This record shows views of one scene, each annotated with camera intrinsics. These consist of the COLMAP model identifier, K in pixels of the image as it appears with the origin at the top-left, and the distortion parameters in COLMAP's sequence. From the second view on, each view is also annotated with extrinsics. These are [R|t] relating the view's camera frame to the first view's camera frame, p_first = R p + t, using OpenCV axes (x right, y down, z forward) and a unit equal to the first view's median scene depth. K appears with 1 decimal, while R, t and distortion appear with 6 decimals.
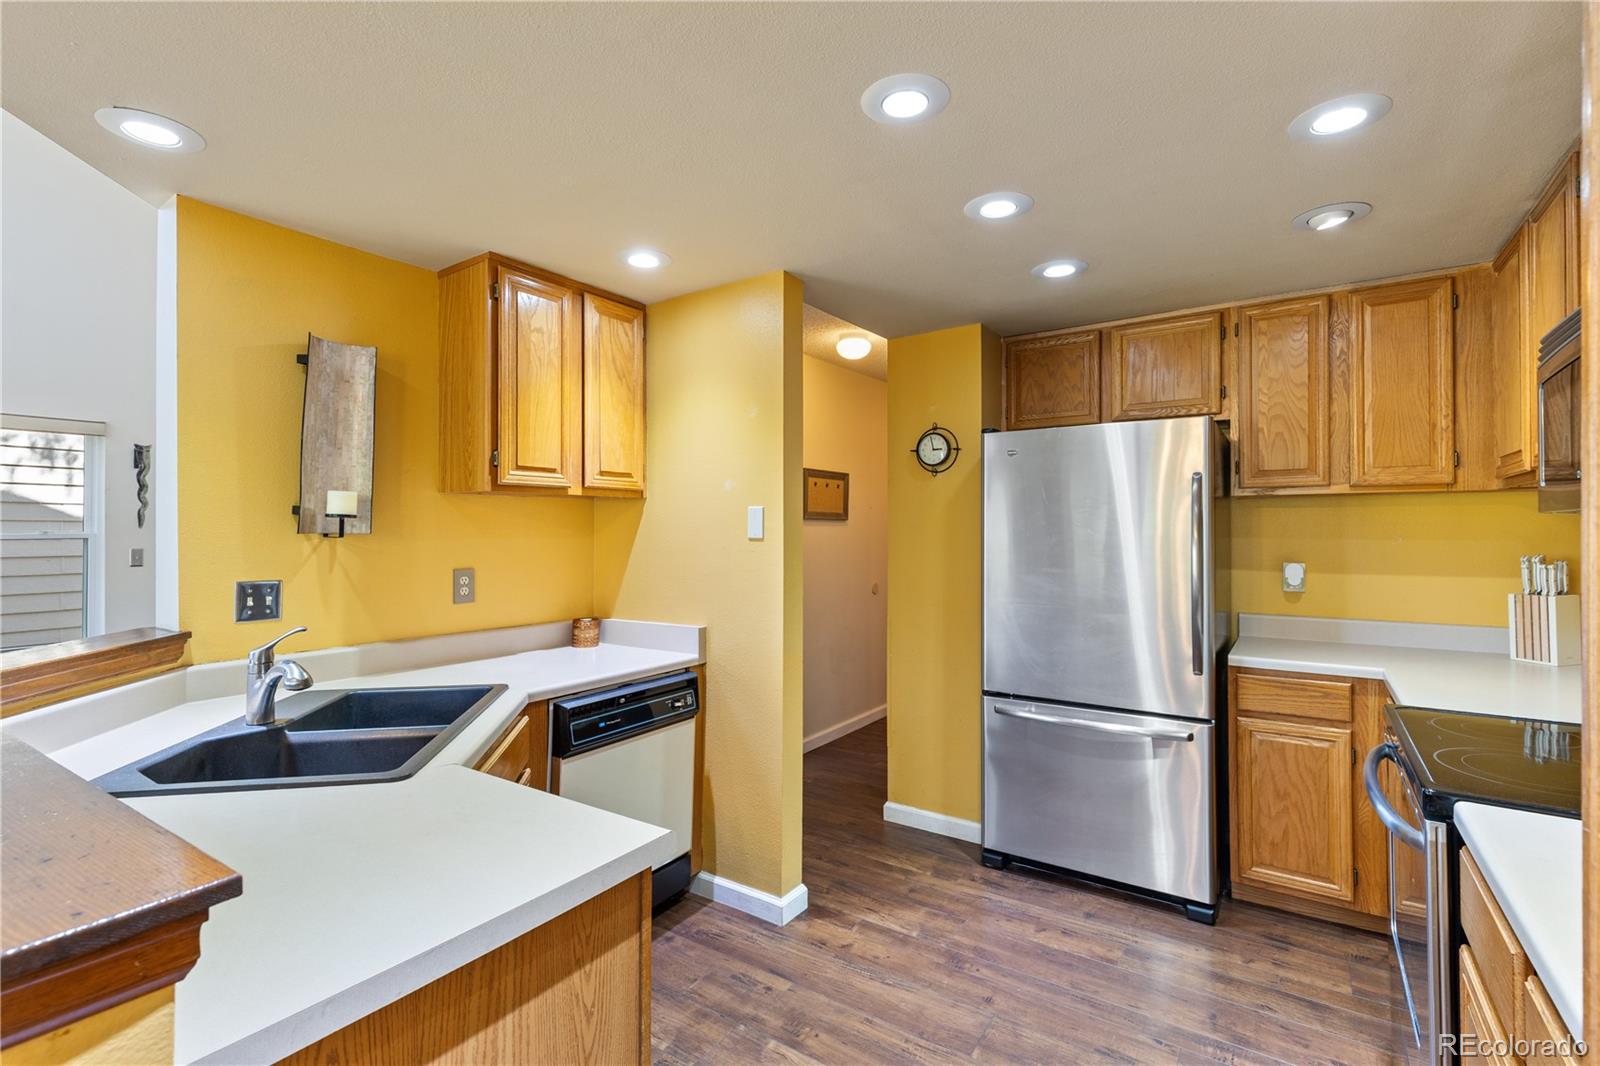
lens RADIAL K [[724.4, 0, 804.6], [0, 724.4, 525.0], [0, 0, 1]] dist [0.002226, -0.000752]
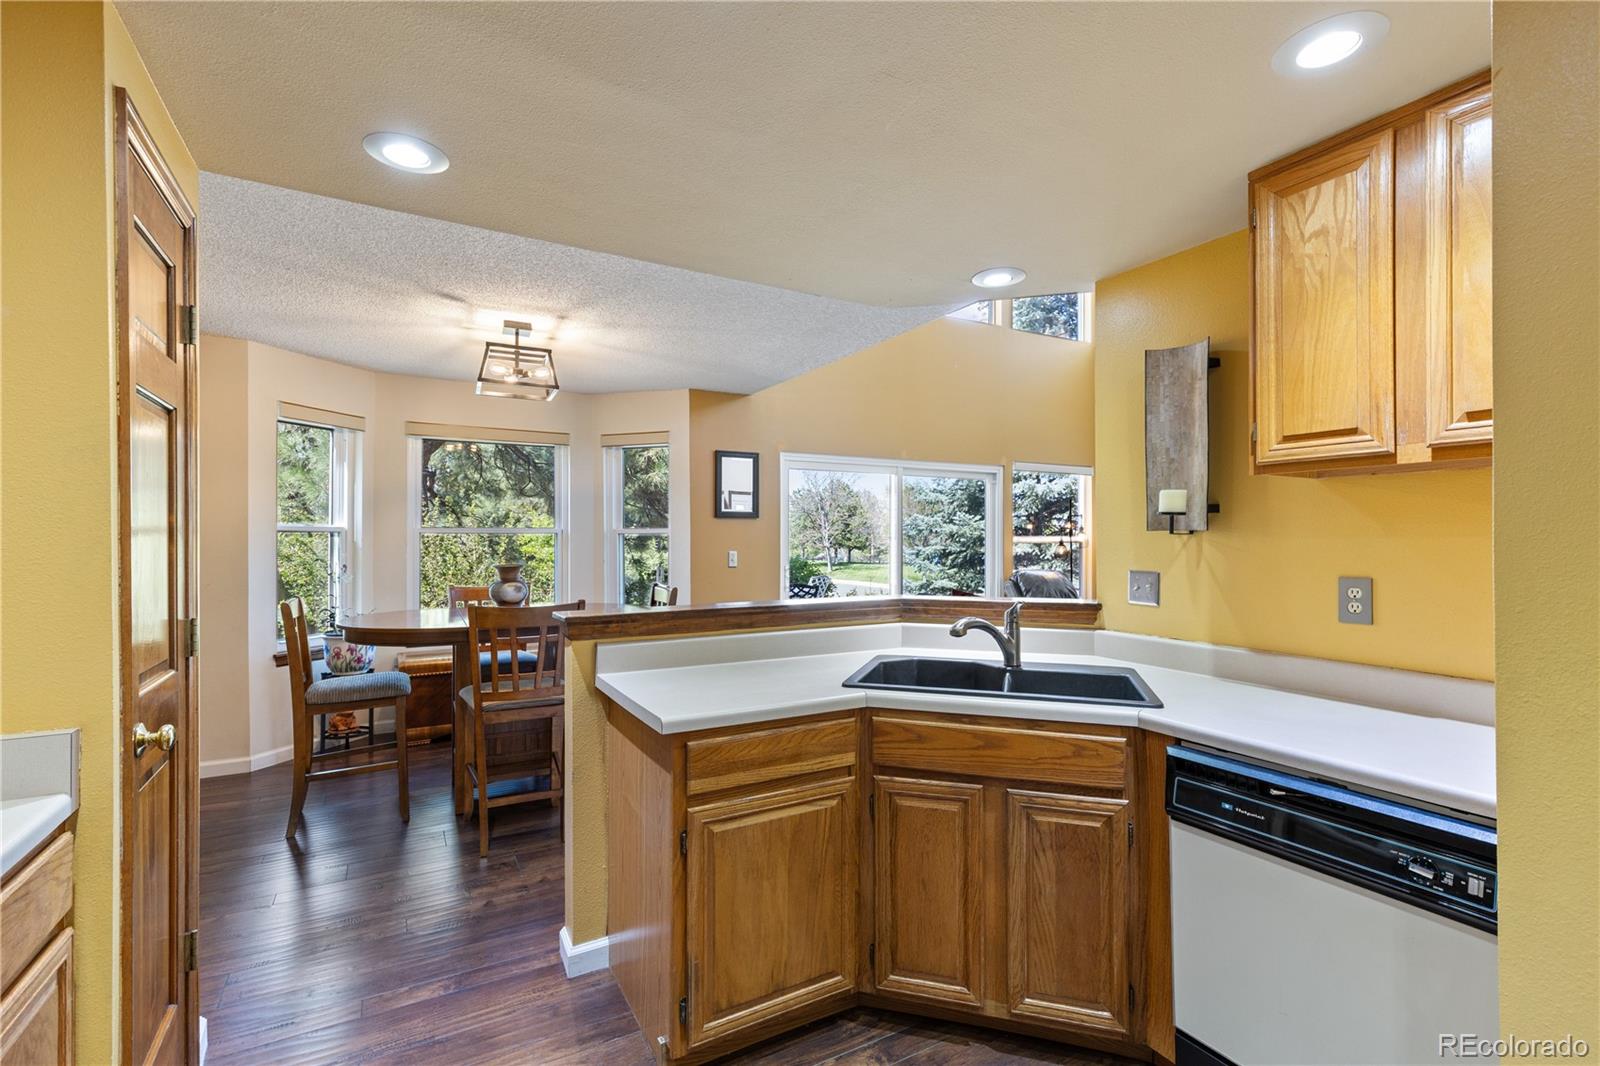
lens RADIAL K [[724.4, 0, 805.2], [0, 724.4, 535.1], [0, 0, 1]] dist [0.002226, -0.000752]
pose [[-0.450607, -0.004033, -0.892713, 0.453377], [0.004469, 0.999967, -0.006773, 0.020203], [0.892711, -0.007041, -0.450574, 0.846662]]
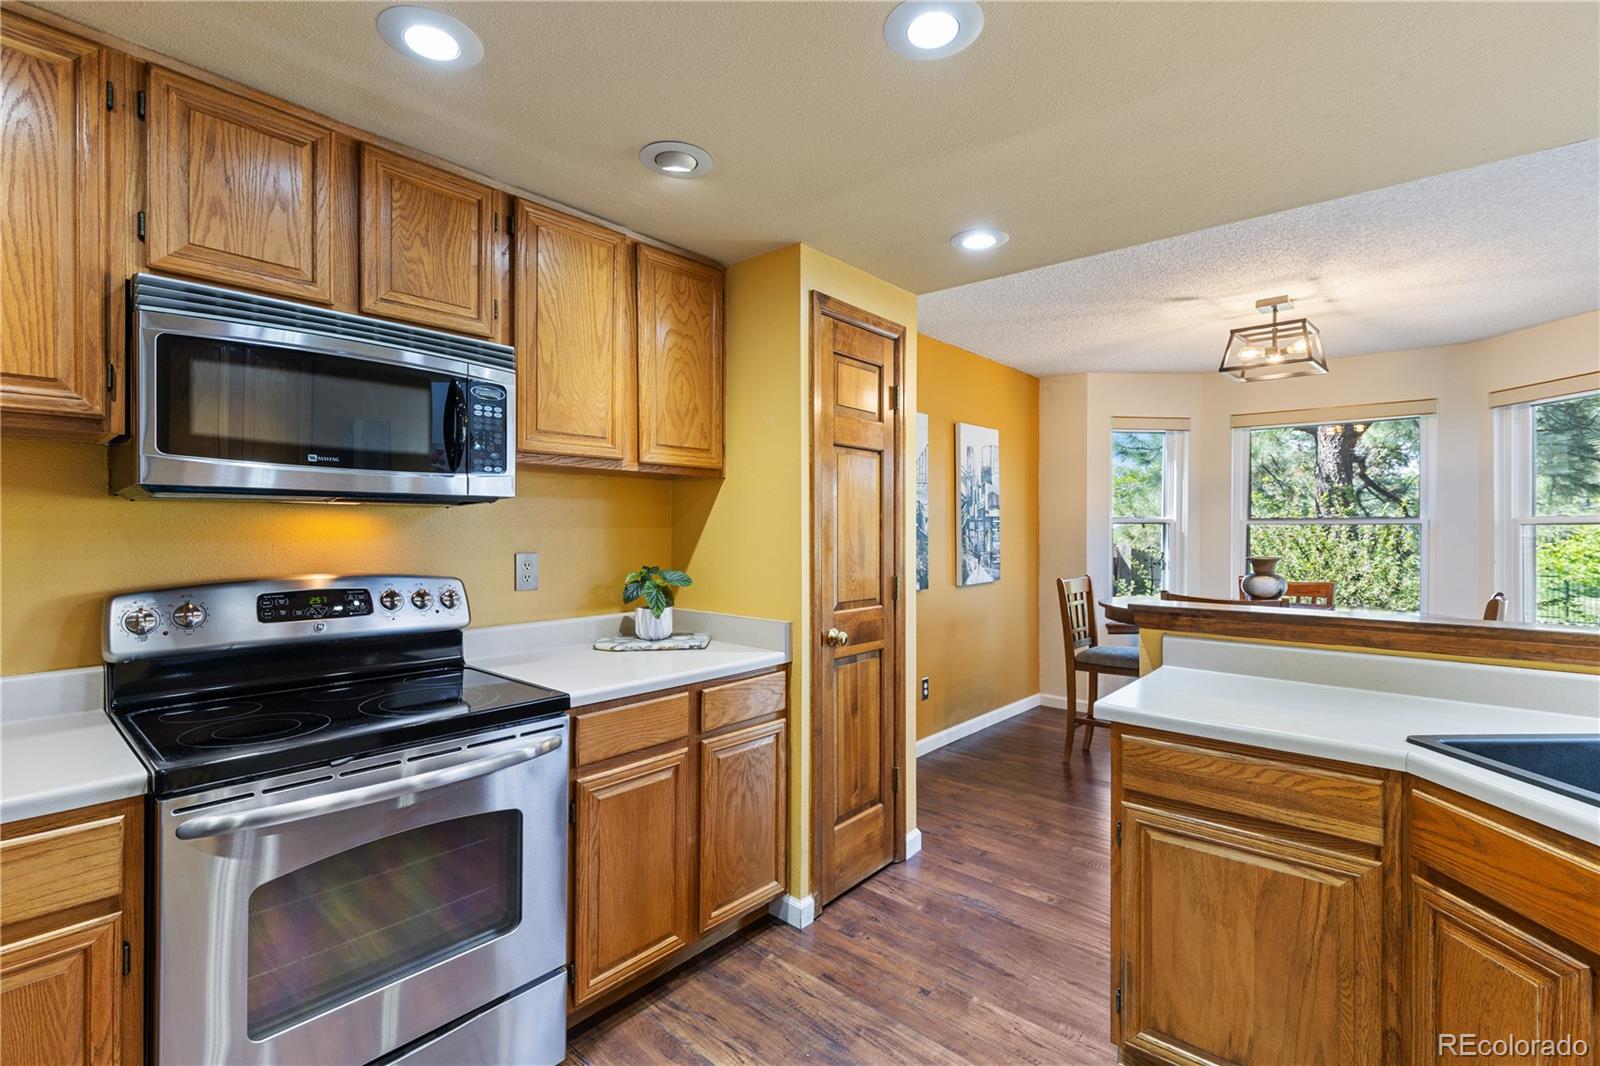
lens RADIAL K [[724.4, 0, 800.9], [0, 724.4, 531.8], [0, 0, 1]] dist [0.002226, -0.000752]
pose [[-0.991507, -0.005513, 0.129934, 0.105283], [-0.005553, 0.999985, 0.000051, 0.023142], [-0.129932, -0.000671, -0.991523, 1.148233]]
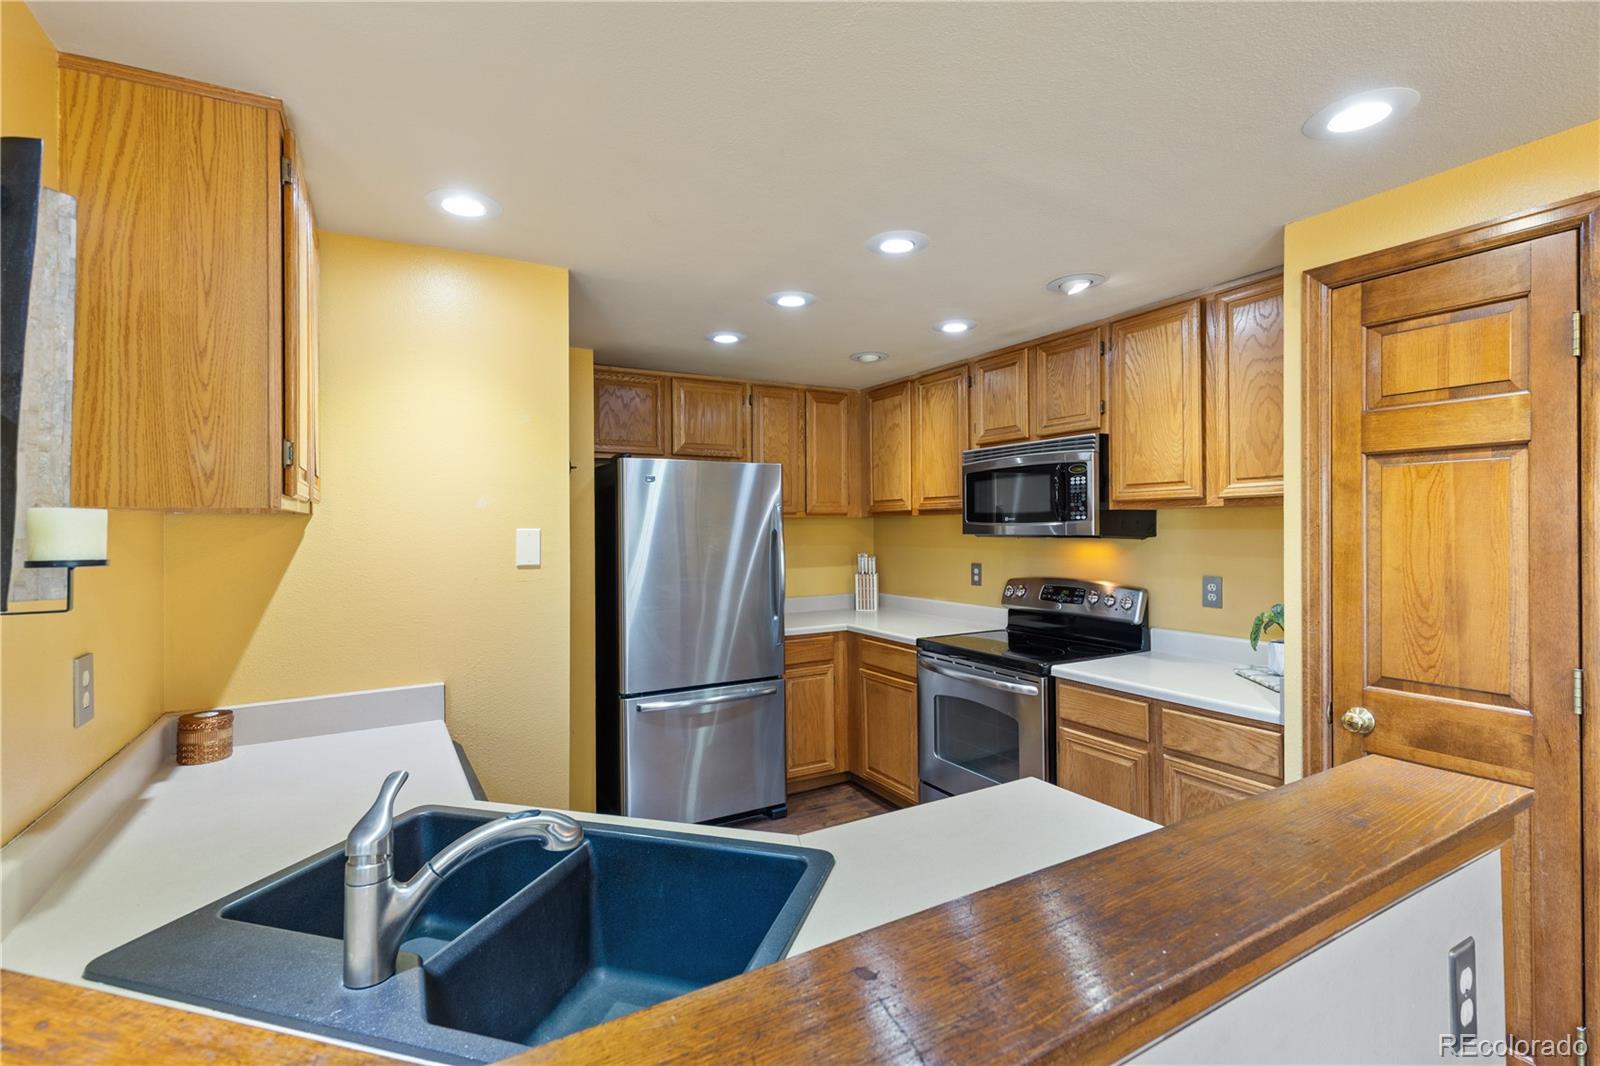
lens RADIAL K [[724.4, 0, 803.5], [0, 724.4, 526.7], [0, 0, 1]] dist [0.002226, -0.000752]
pose [[0.441046, -0.003761, 0.897477, -0.715084], [0.003145, 0.999992, 0.002645, -0.029591], [-0.897479, 0.001656, 0.441054, 0.330142]]
